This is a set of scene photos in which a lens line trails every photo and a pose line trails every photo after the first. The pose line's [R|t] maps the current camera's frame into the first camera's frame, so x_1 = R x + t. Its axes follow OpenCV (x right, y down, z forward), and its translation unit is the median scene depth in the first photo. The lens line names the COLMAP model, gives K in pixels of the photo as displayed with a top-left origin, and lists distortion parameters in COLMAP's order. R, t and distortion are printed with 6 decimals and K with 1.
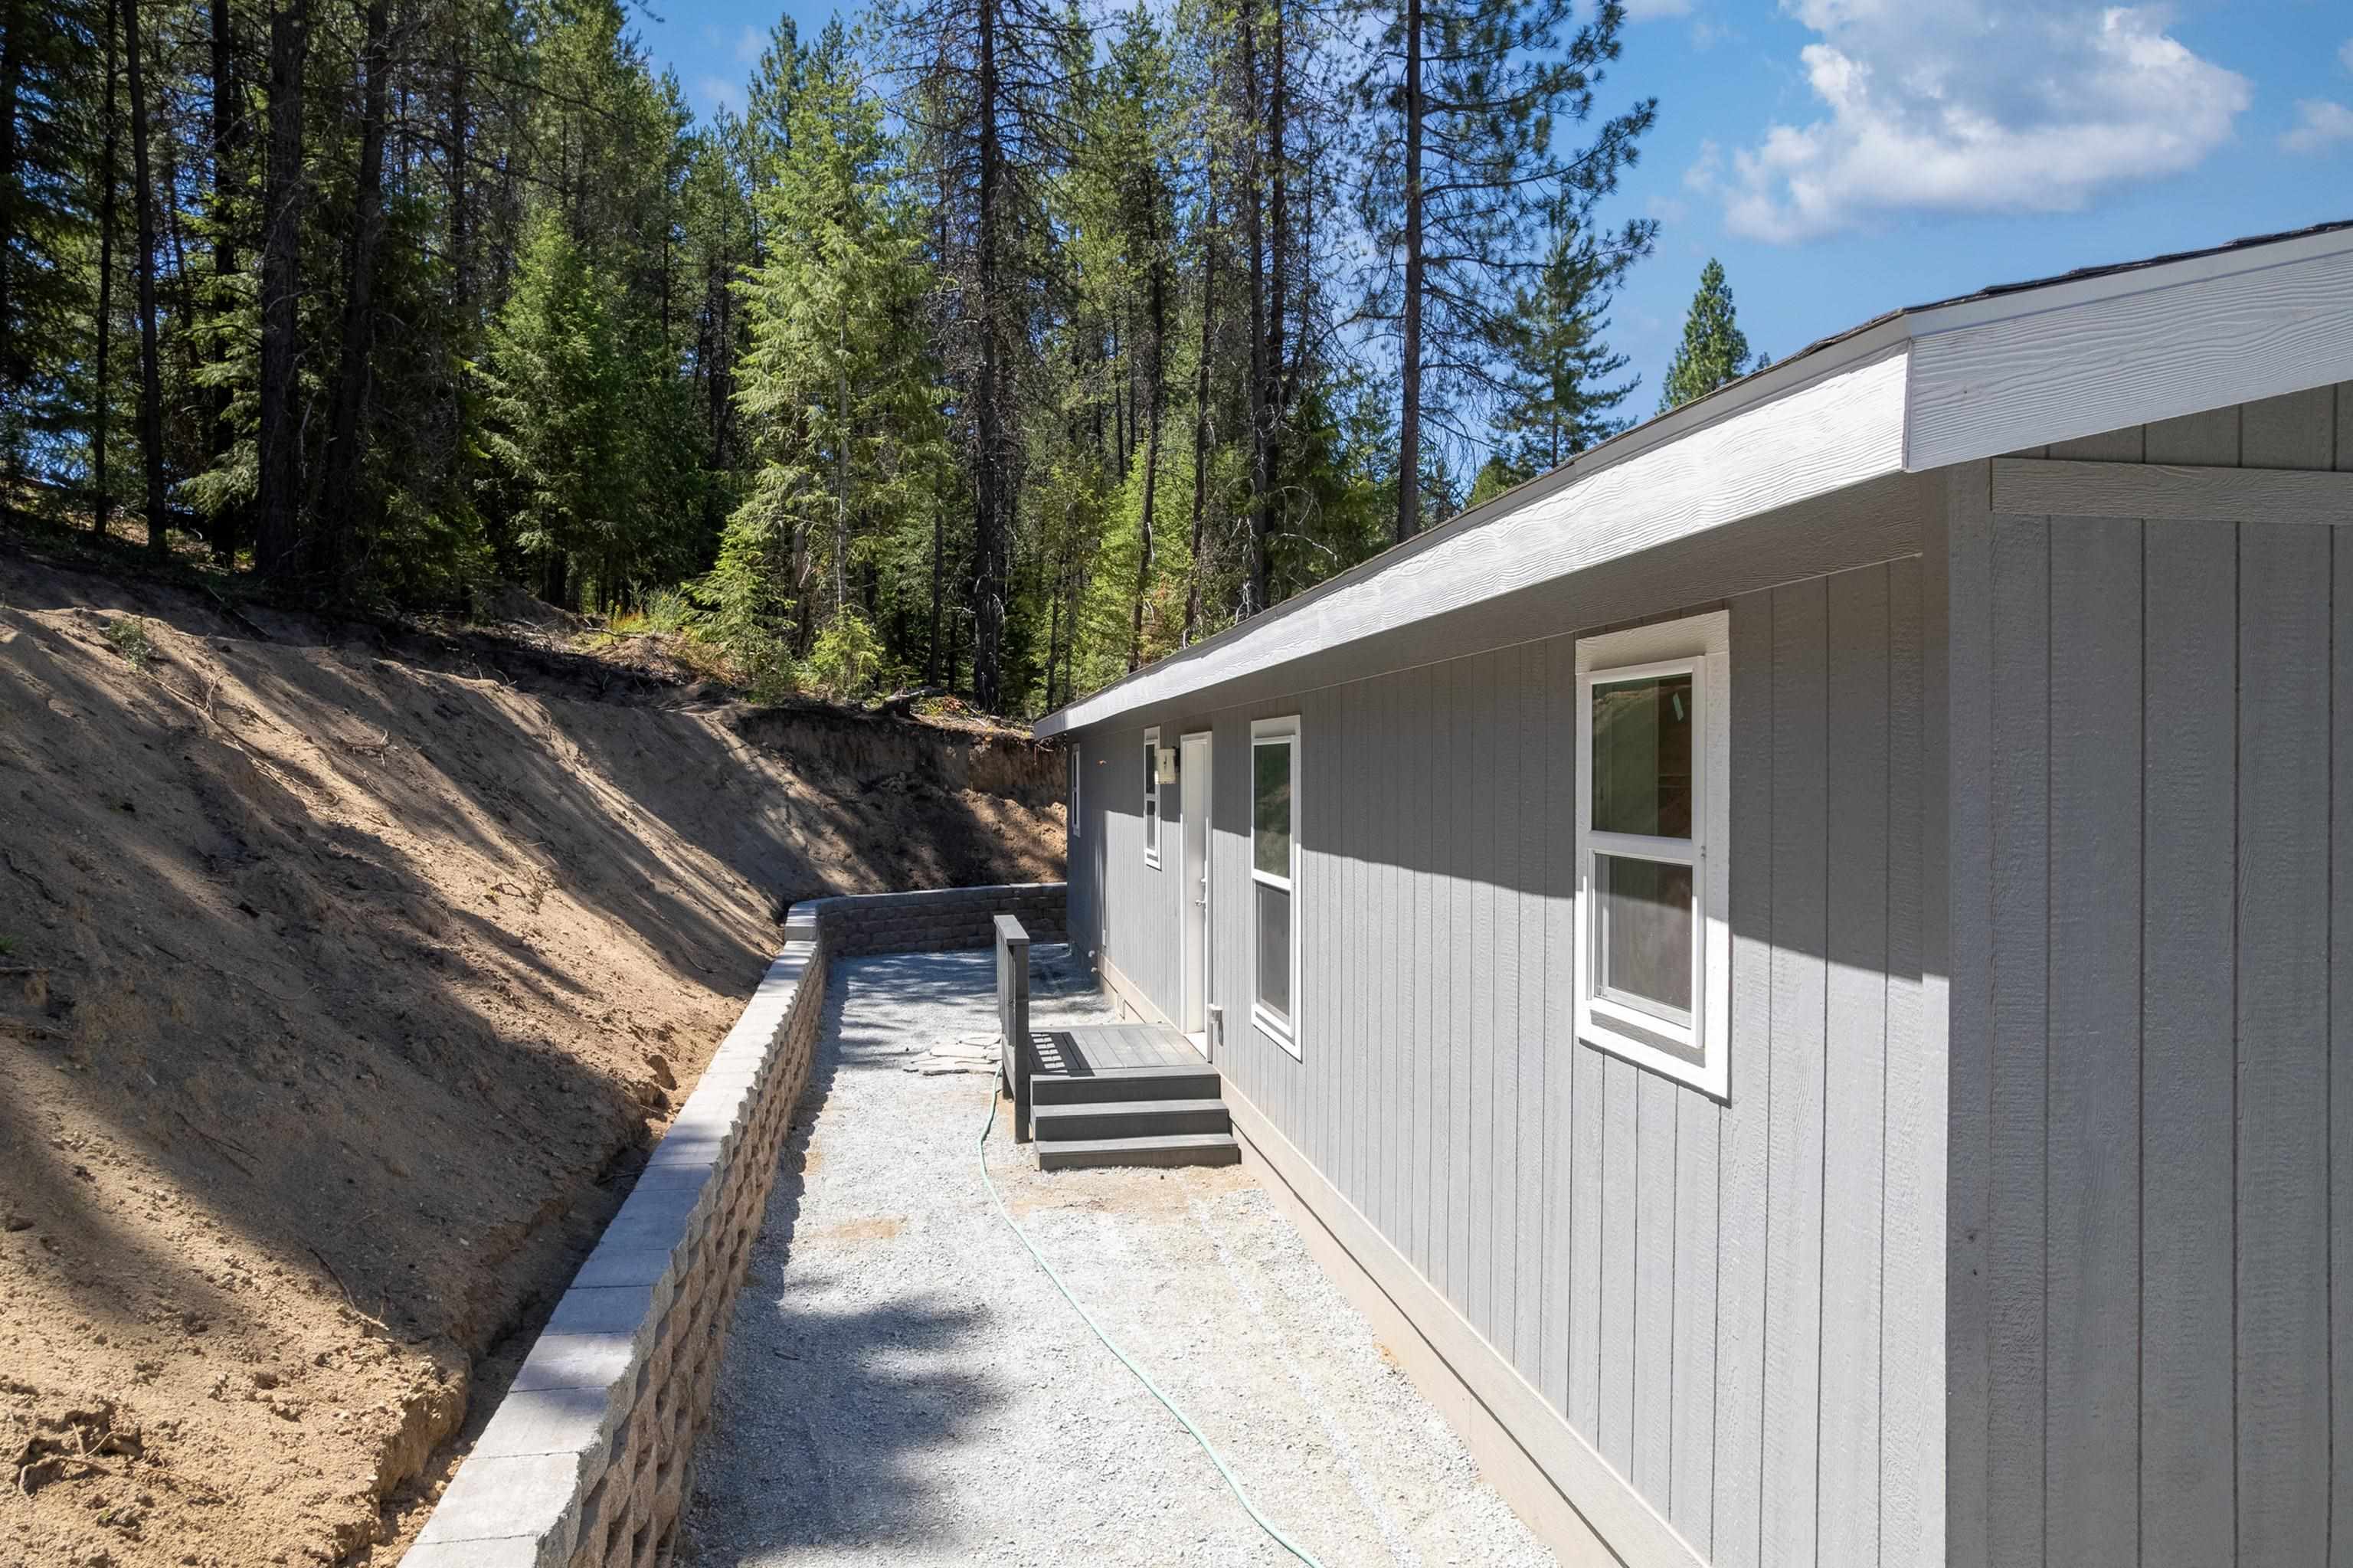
lens RADIAL K [[1522.2, 0, 1176.5], [0, 1522.2, 784.0], [0, 0, 1]] dist [-0.072610, 0.064783]
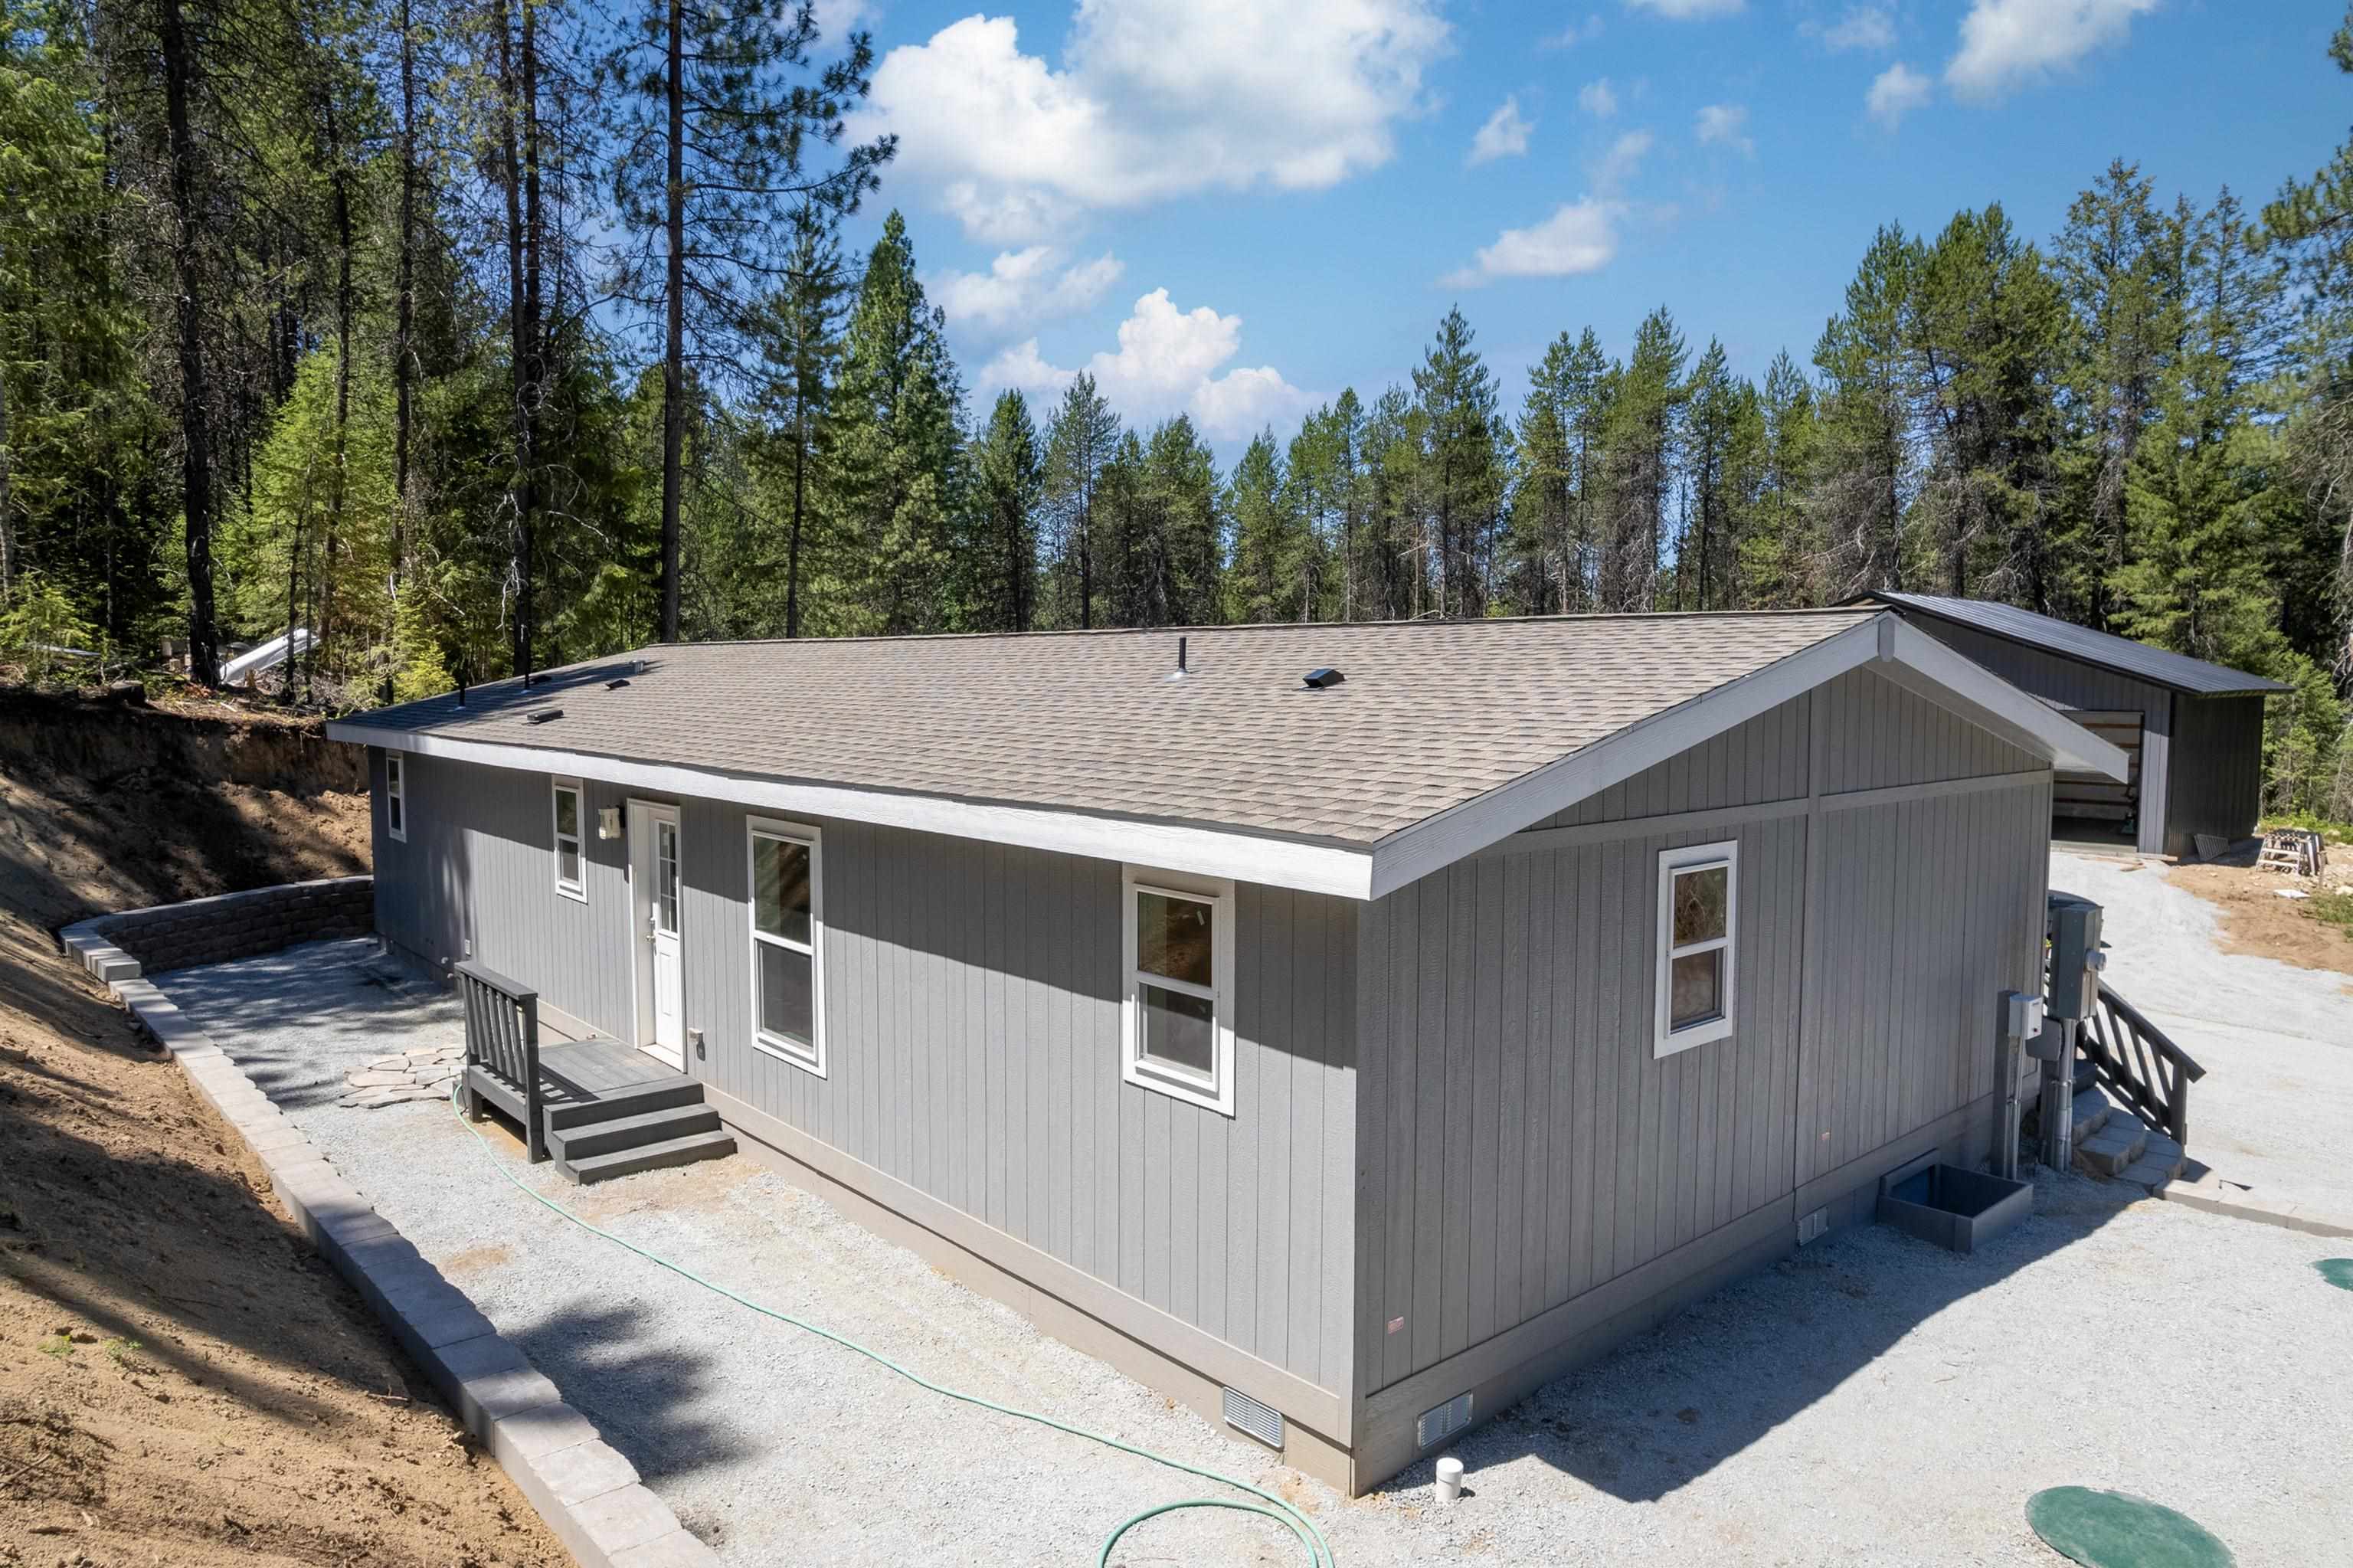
lens RADIAL K [[1522.2, 0, 1176.5], [0, 1522.2, 784.0], [0, 0, 1]] dist [-0.072610, 0.064783]
pose [[0.855258, -0.041388, 0.516546, -0.119468], [0.005712, 0.997498, 0.070466, -0.061852], [-0.518170, -0.057316, 0.853355, -0.109996]]
